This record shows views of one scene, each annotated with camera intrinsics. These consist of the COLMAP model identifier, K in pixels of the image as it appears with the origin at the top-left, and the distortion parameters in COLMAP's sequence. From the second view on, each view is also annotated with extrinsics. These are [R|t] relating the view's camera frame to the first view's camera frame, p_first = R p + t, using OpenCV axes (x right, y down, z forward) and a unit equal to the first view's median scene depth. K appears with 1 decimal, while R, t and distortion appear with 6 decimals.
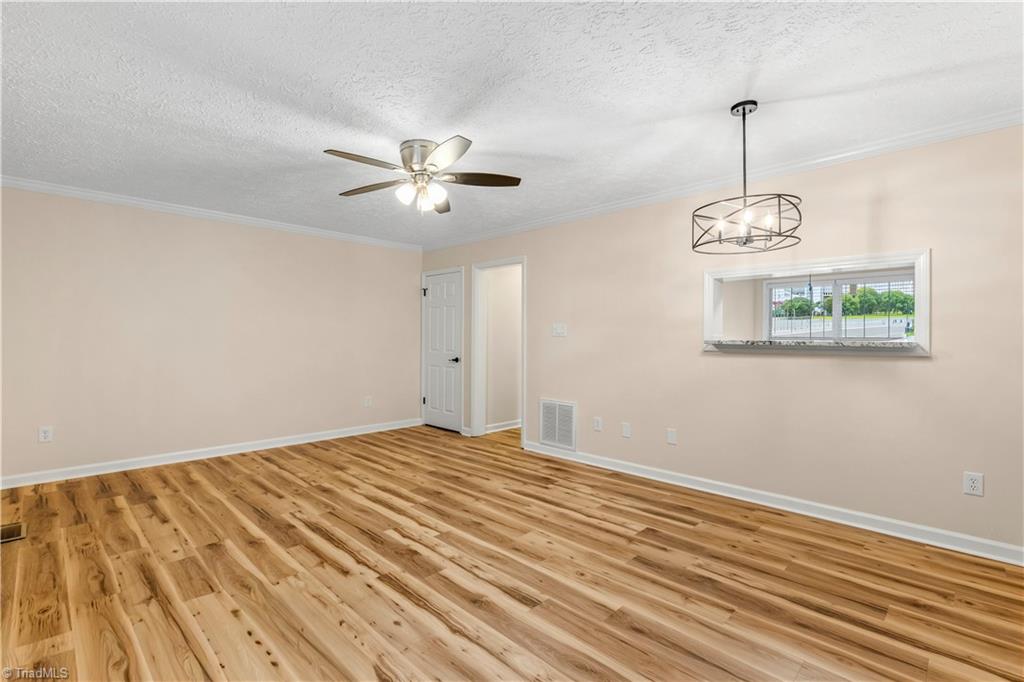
lens RADIAL K [[469.4, 0, 510.1], [0, 469.4, 329.9], [0, 0, 1]] dist [-0.002230, -0.000686]
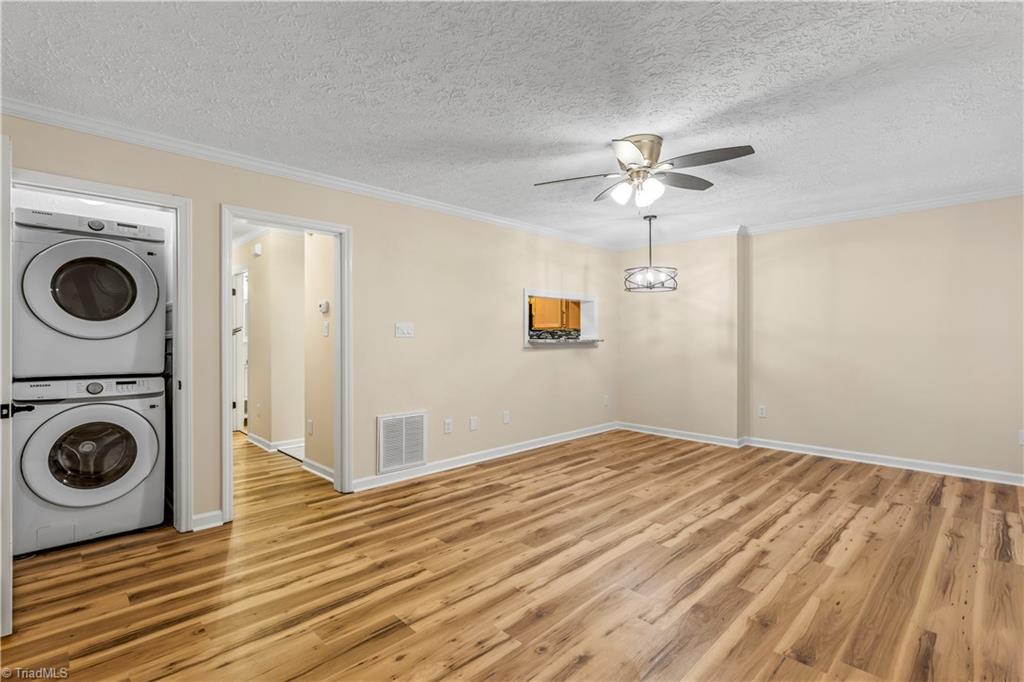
lens RADIAL K [[469.4, 0, 511.3], [0, 469.4, 333.9], [0, 0, 1]] dist [-0.002230, -0.000686]
pose [[0.018564, 0.004394, 0.999818, -1.084098], [-0.012908, 0.999908, -0.004155, 0.014602], [-0.999744, -0.012828, 0.018619, 1.172206]]
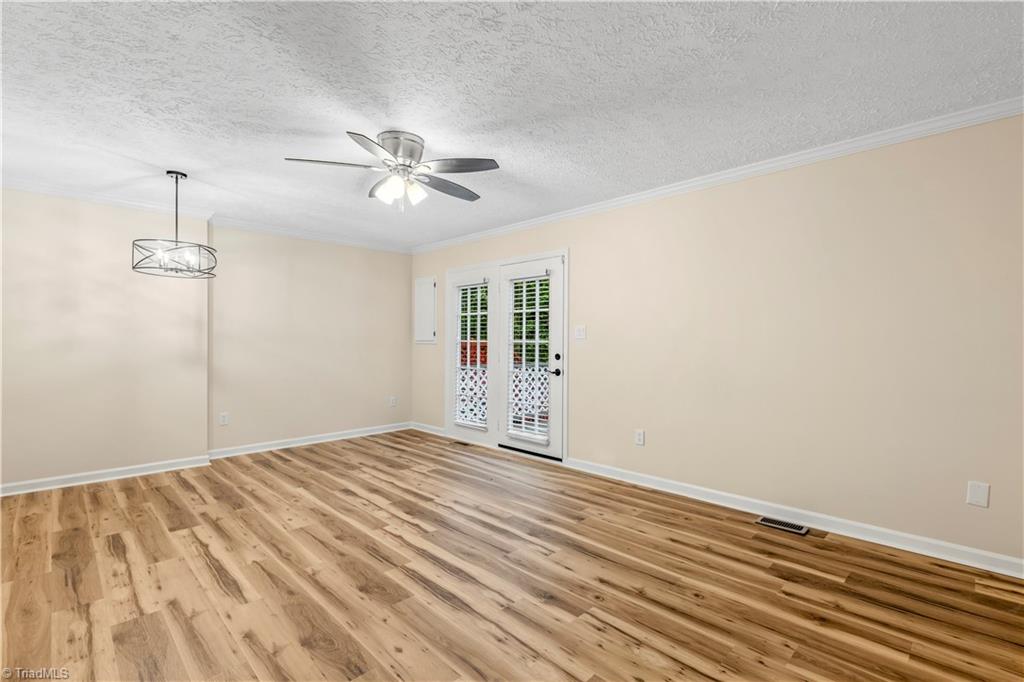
lens RADIAL K [[469.4, 0, 510.8], [0, 469.4, 348.8], [0, 0, 1]] dist [-0.002230, -0.000686]
pose [[-0.999900, -0.007369, 0.012111, -0.396892], [-0.007343, 0.999971, 0.002178, 0.026913], [-0.012127, 0.002088, -0.999924, 1.826798]]
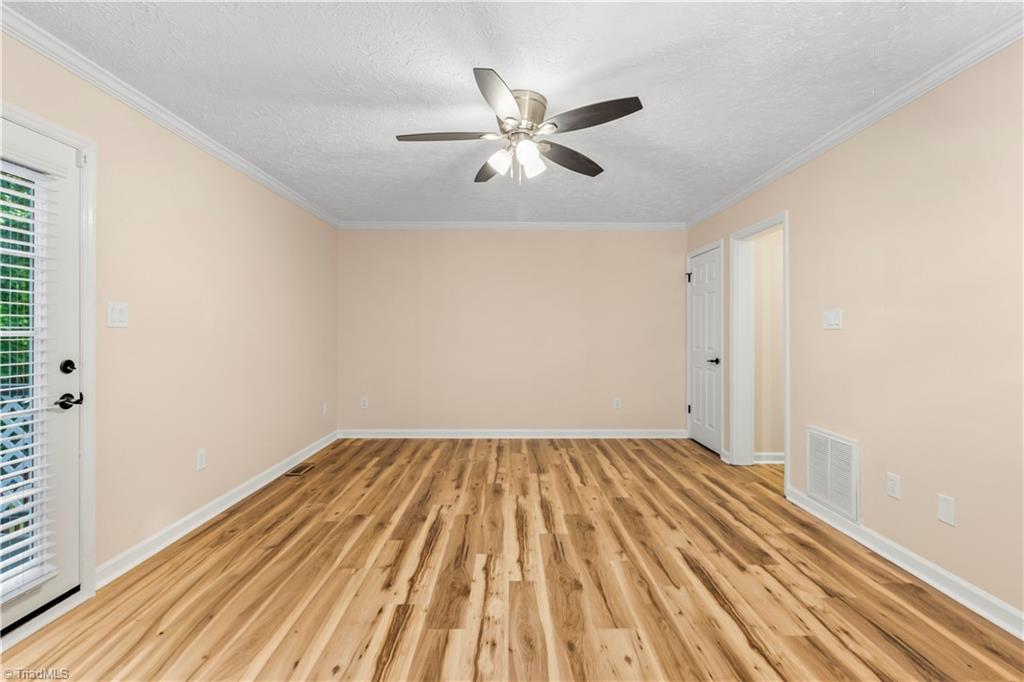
lens RADIAL K [[469.4, 0, 510.3], [0, 469.4, 337.8], [0, 0, 1]] dist [-0.002230, -0.000686]
pose [[0.706208, 0.004089, -0.707992, 0.354314], [0.013560, 0.999722, 0.019300, 0.008850], [0.707874, -0.023230, 0.705957, 0.392285]]
